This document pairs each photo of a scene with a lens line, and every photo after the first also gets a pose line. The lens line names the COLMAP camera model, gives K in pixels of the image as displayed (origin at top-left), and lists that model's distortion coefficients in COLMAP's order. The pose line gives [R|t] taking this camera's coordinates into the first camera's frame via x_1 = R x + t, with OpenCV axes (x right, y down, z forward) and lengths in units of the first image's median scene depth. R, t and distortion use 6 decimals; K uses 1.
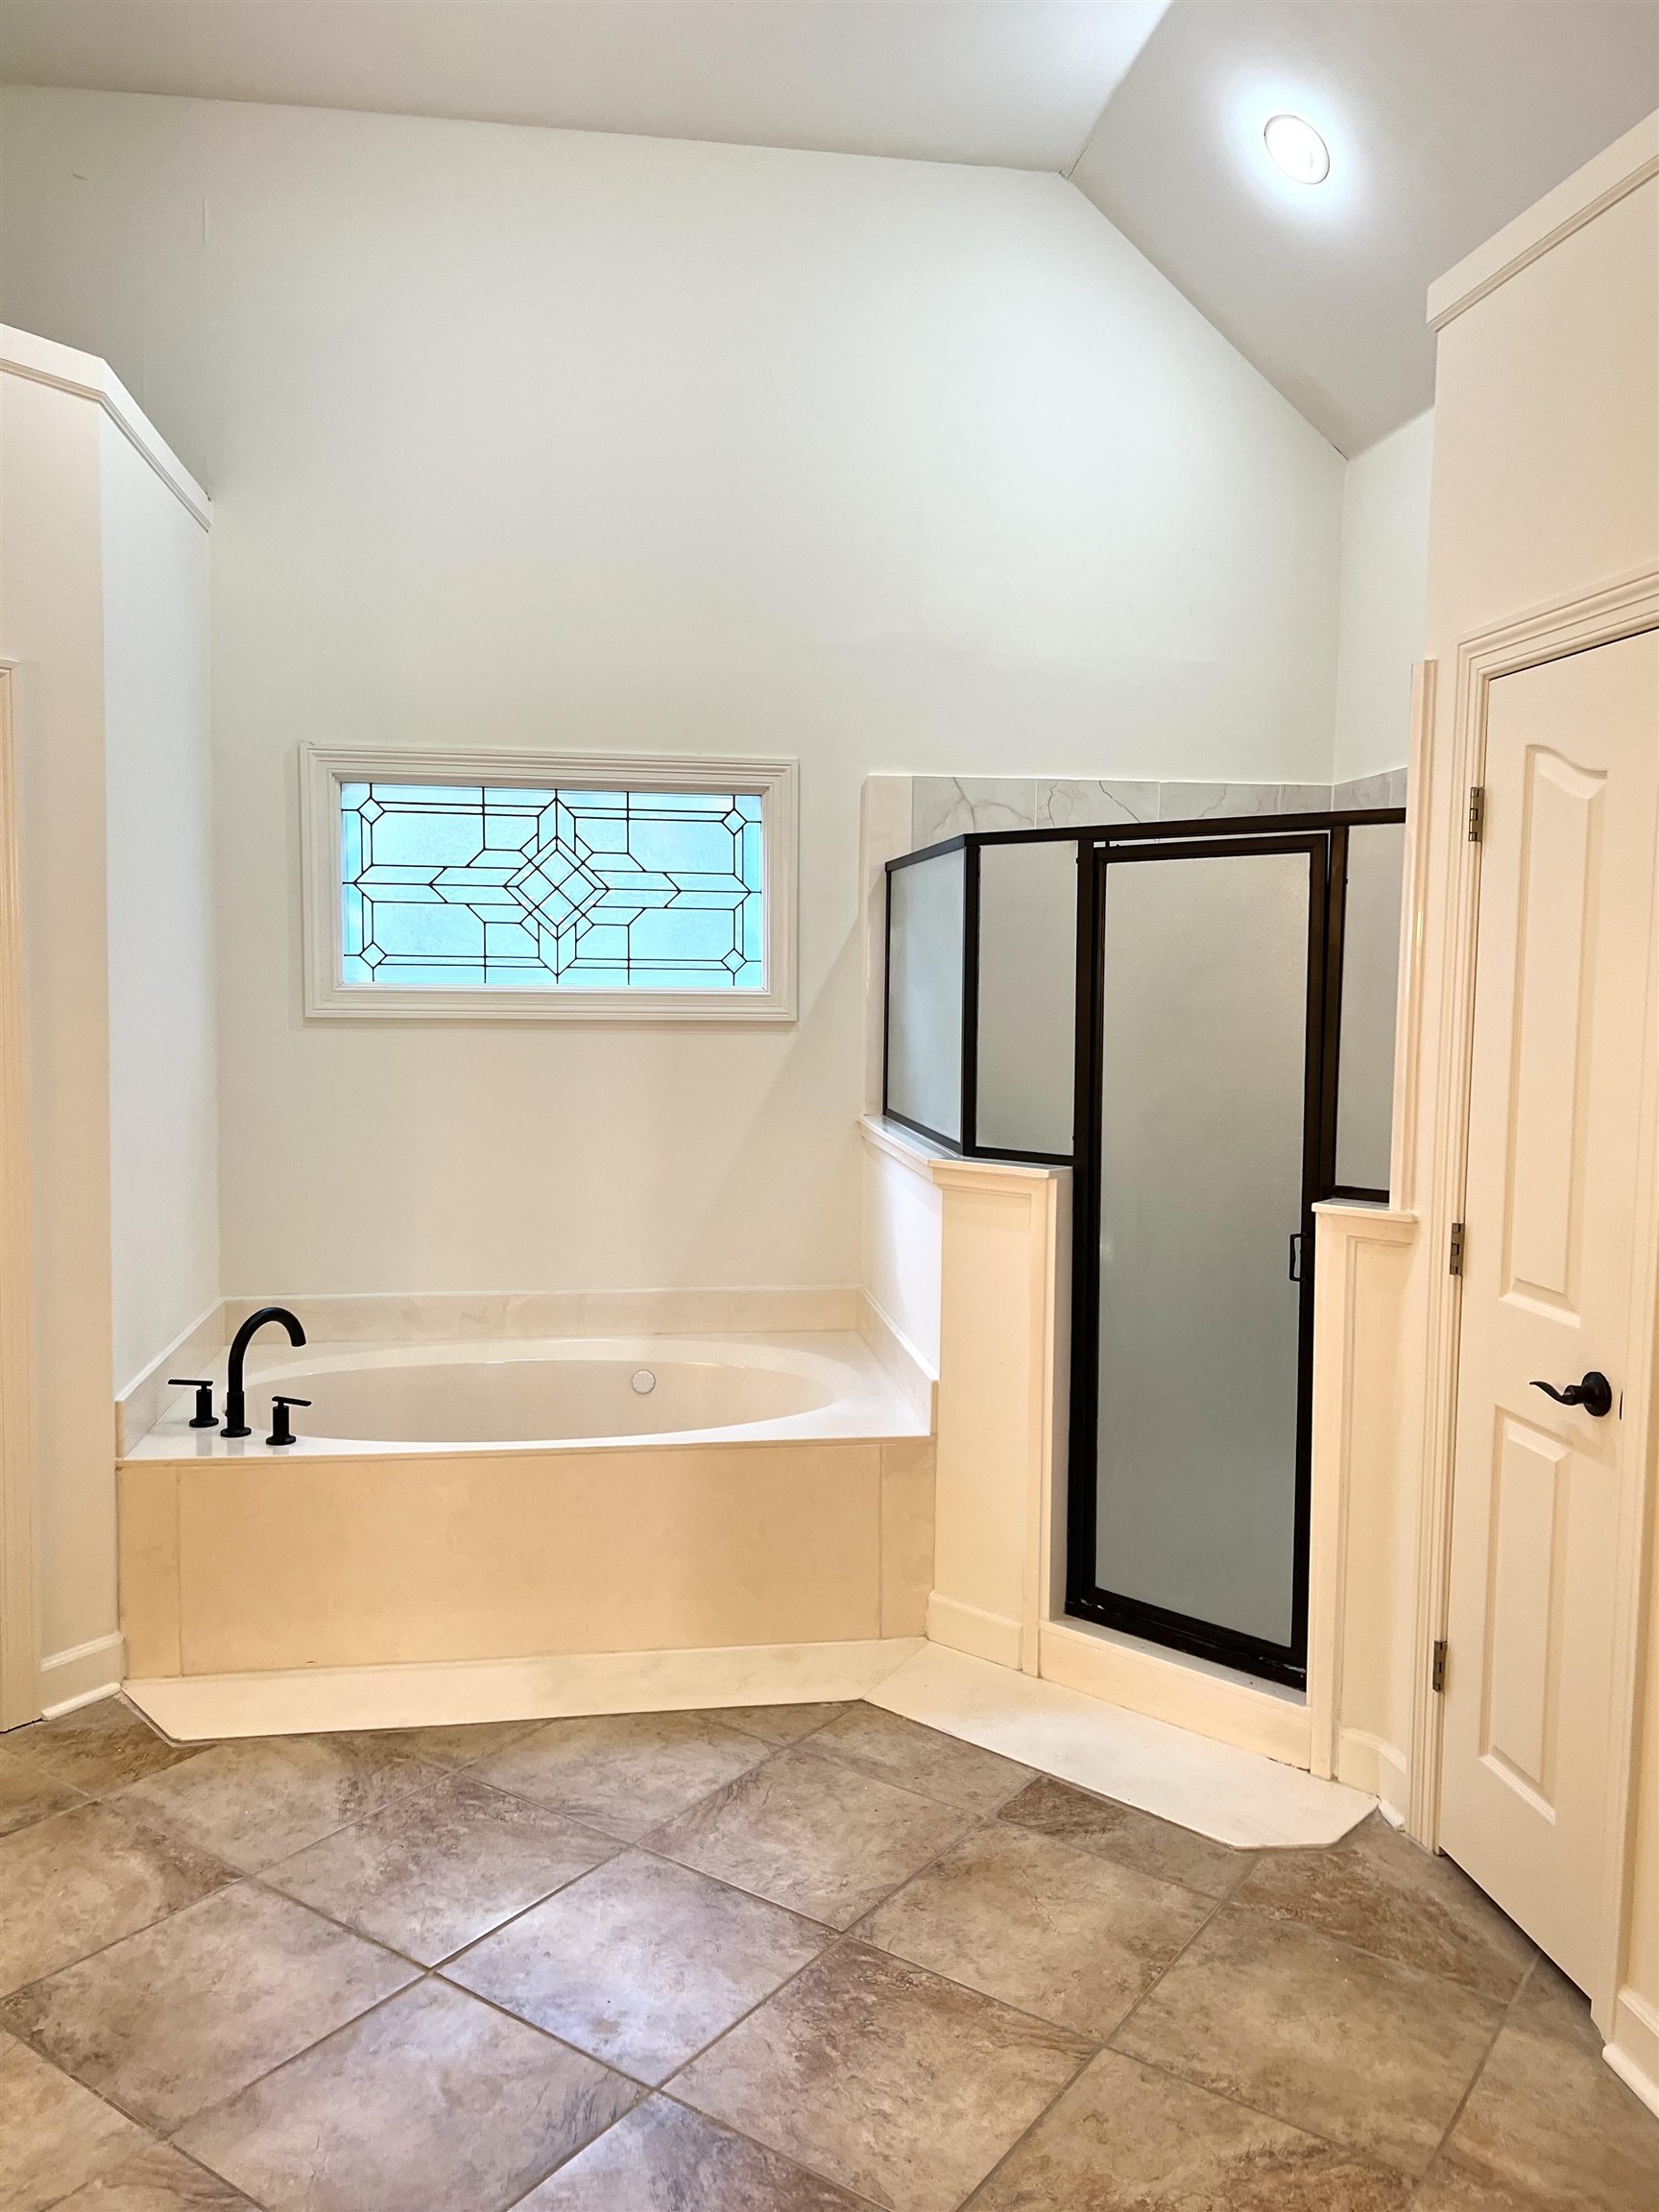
lens RADIAL K [[1656.9, 0, 829.5], [0, 1656.9, 1106.0], [0, 0, 1]] dist [0.029956, -0.056455]
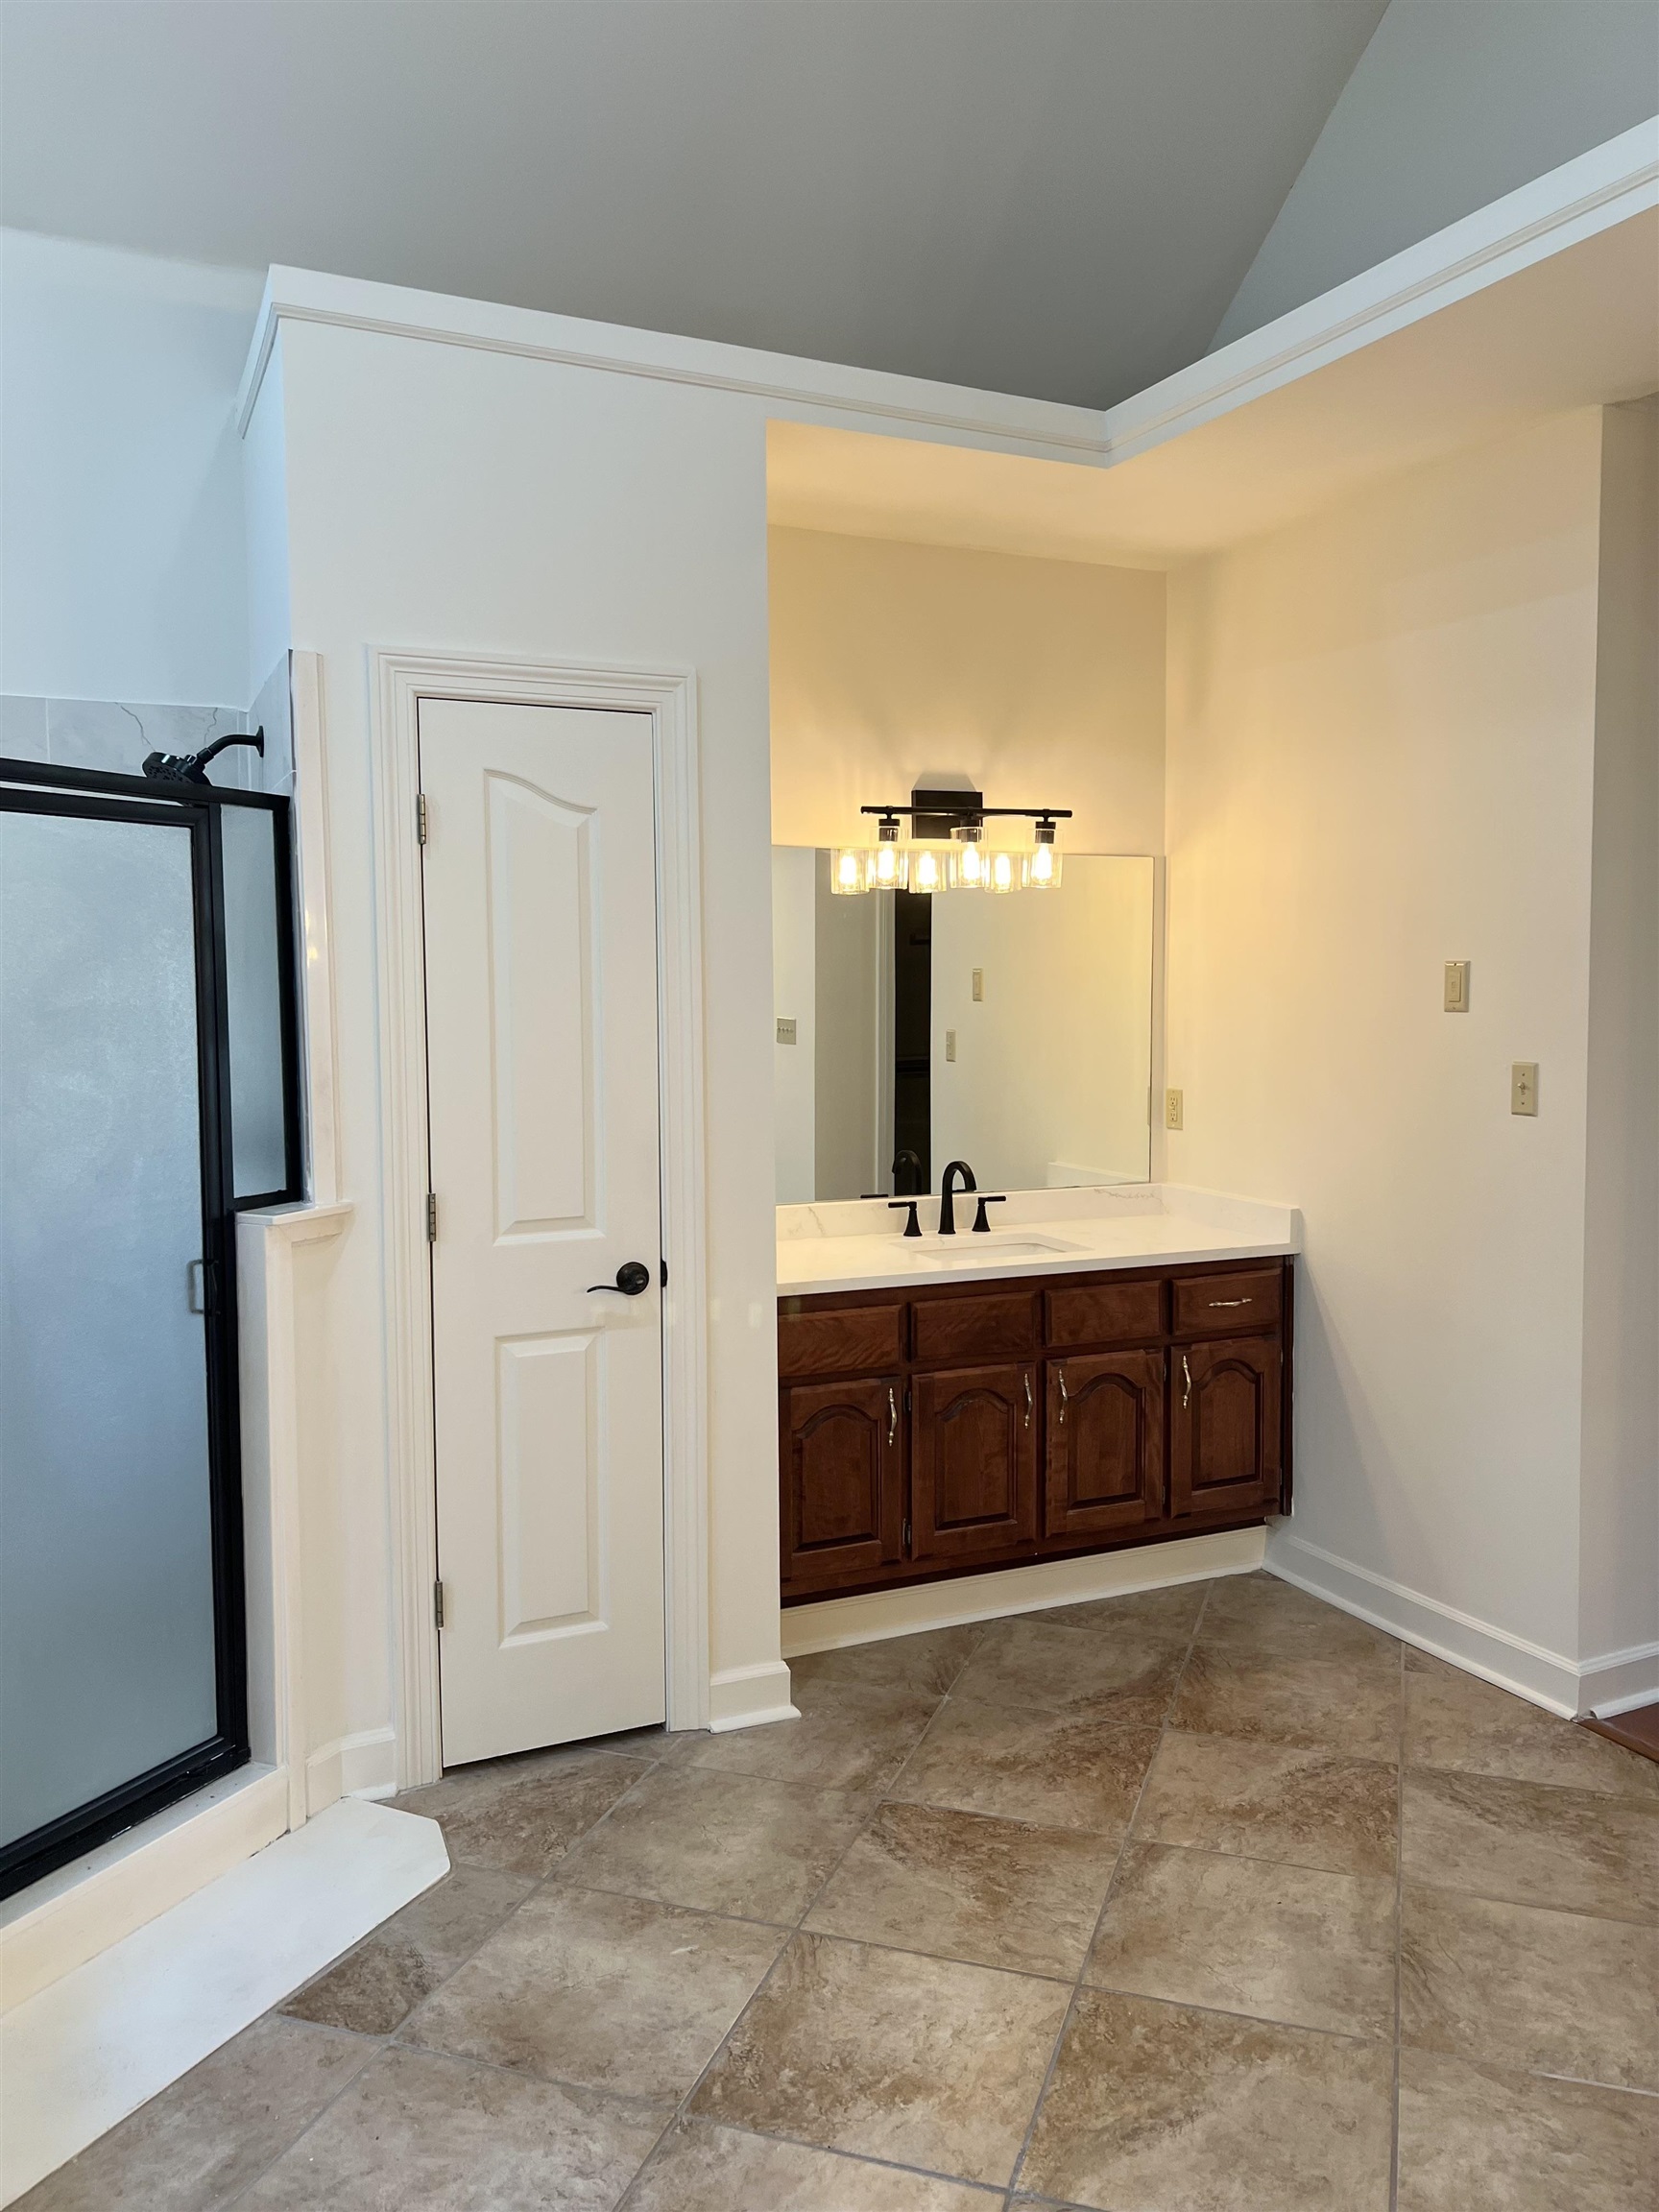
lens RADIAL K [[1656.9, 0, 829.5], [0, 1656.9, 1106.0], [0, 0, 1]] dist [0.029956, -0.056455]
pose [[-0.289539, -0.079722, 0.953840, -0.806816], [0.081968, 0.990799, 0.107692, -0.091415], [-0.953650, 0.109365, -0.280341, 1.159072]]
